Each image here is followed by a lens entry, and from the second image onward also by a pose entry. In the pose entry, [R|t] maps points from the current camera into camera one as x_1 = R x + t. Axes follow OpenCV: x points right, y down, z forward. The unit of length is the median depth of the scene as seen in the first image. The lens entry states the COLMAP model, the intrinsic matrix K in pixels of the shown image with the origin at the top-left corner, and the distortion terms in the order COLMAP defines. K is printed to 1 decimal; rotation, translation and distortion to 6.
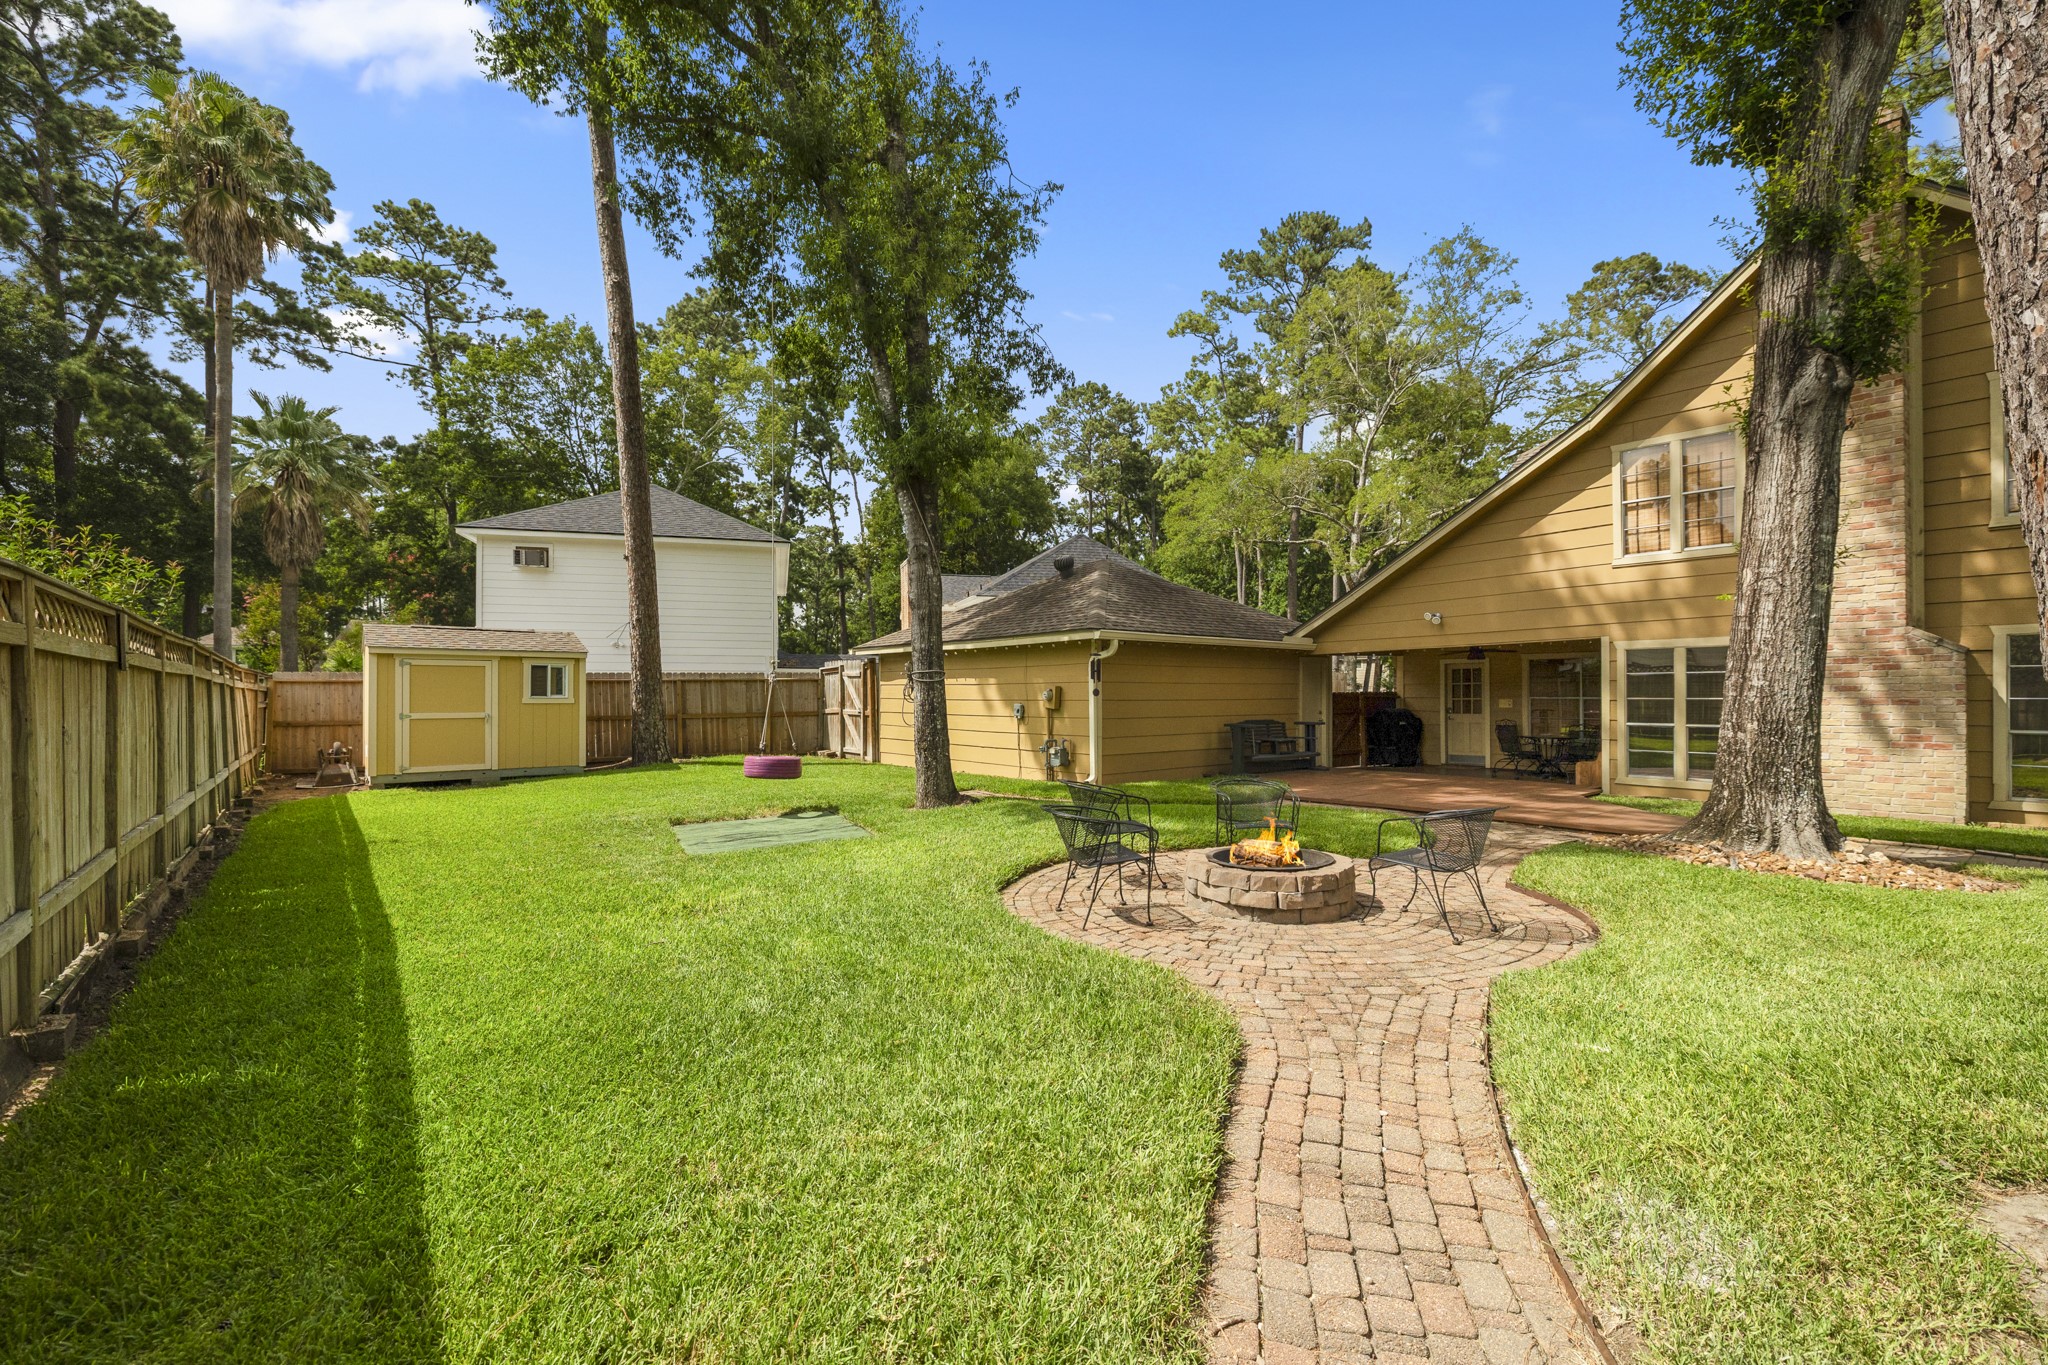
lens RADIAL K [[862.4, 0, 1018.9], [0, 862.4, 689.5], [0, 0, 1]] dist [-0.000475, -0.000351]
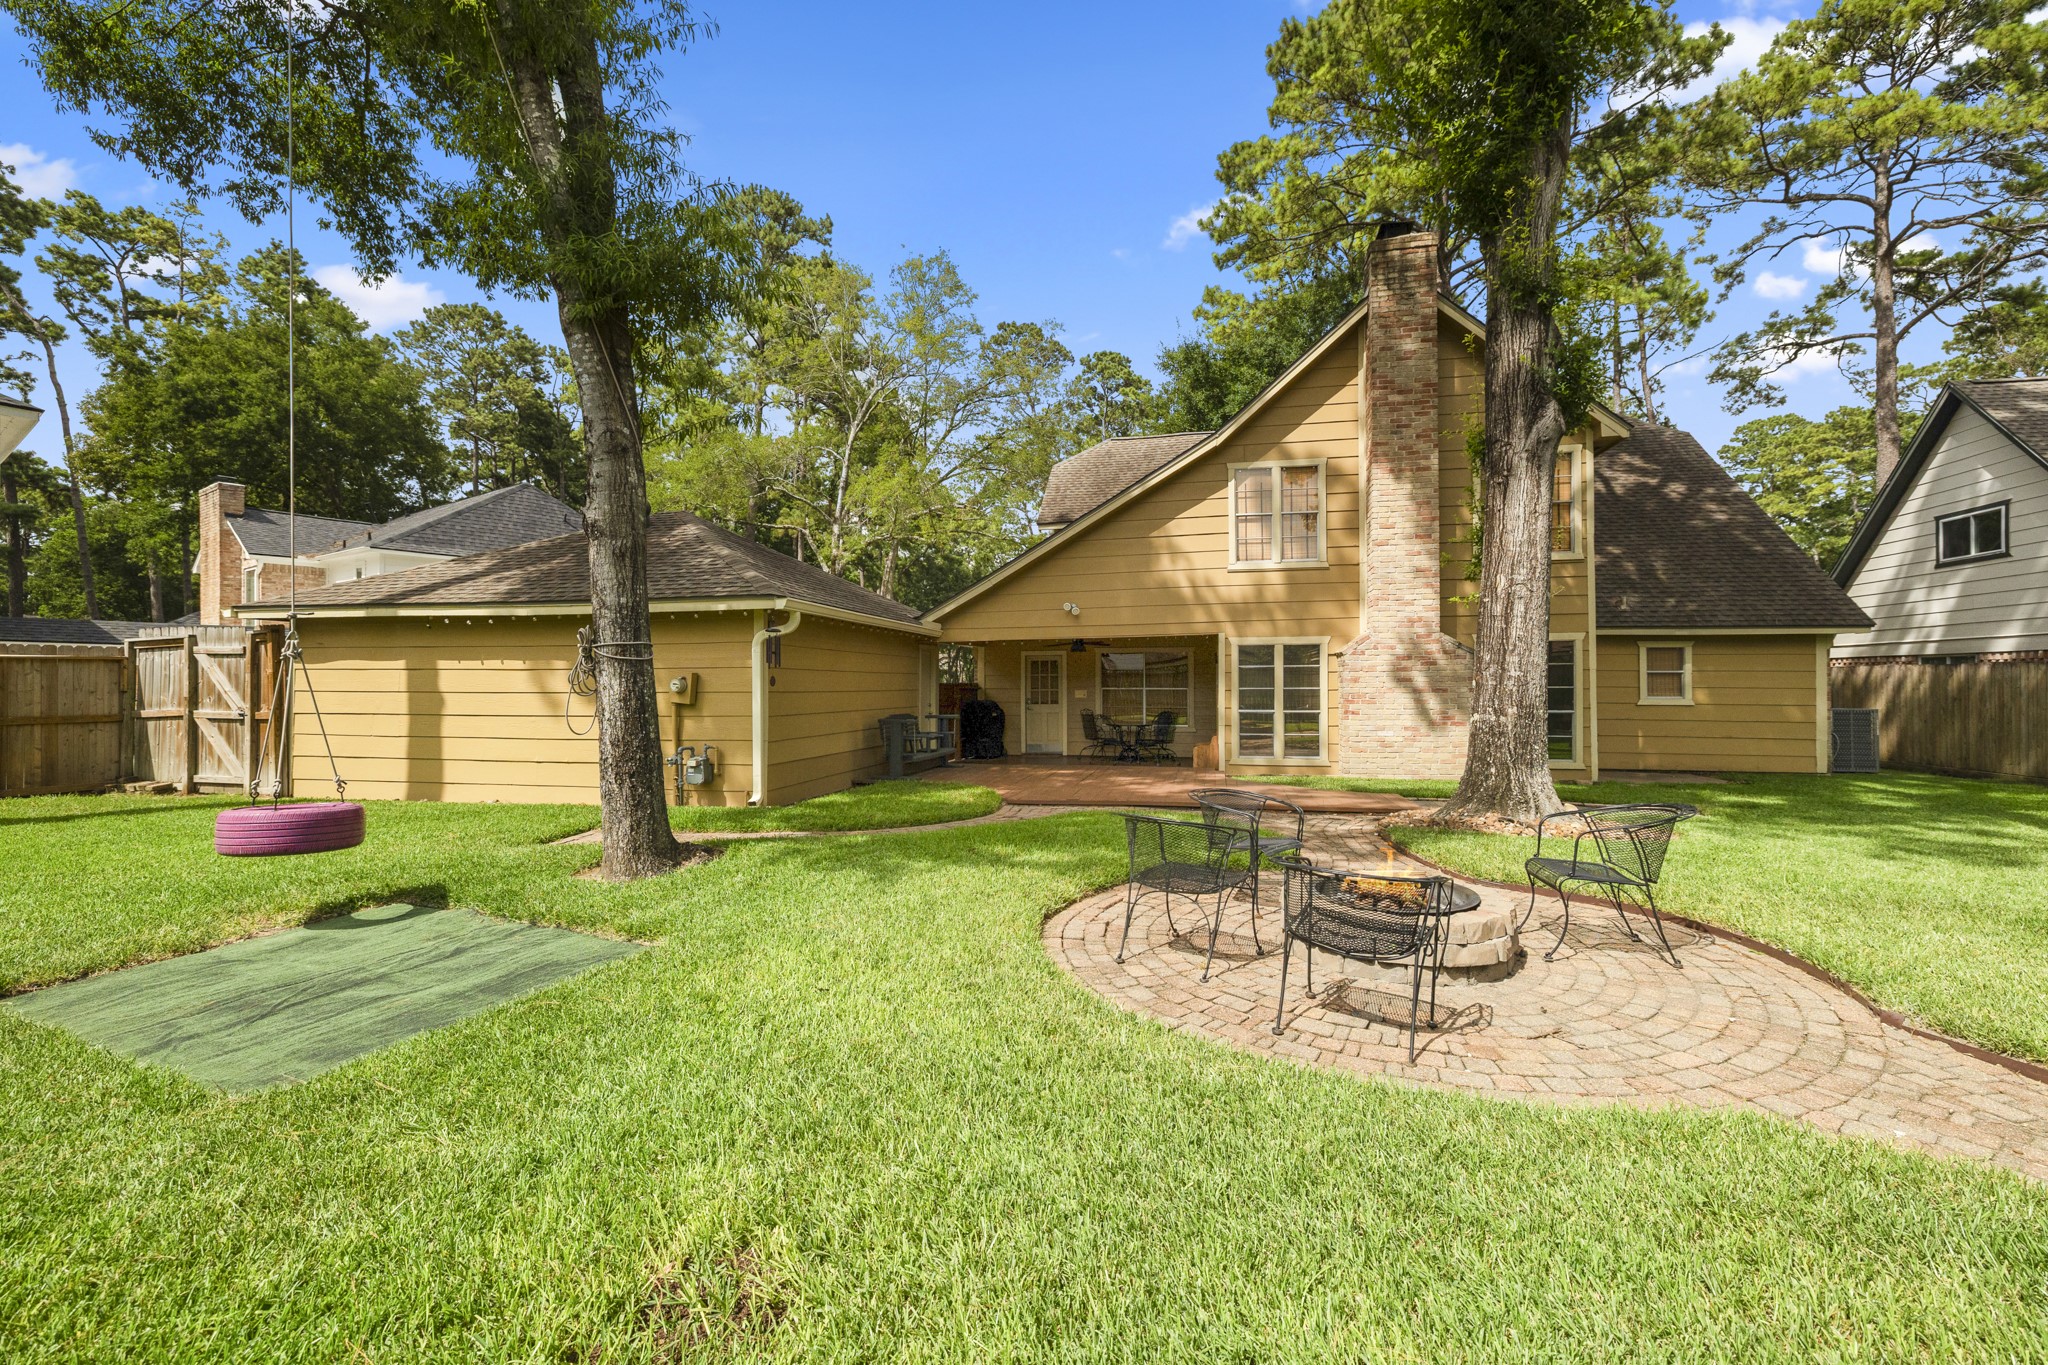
lens RADIAL K [[862.4, 0, 1026.6], [0, 862.4, 677.1], [0, 0, 1]] dist [-0.000475, -0.000351]
pose [[0.774000, 0.007218, 0.633144, -0.220461], [-0.003563, 0.999969, -0.007044, 0.004448], [-0.633175, 0.003196, 0.774002, 0.295155]]
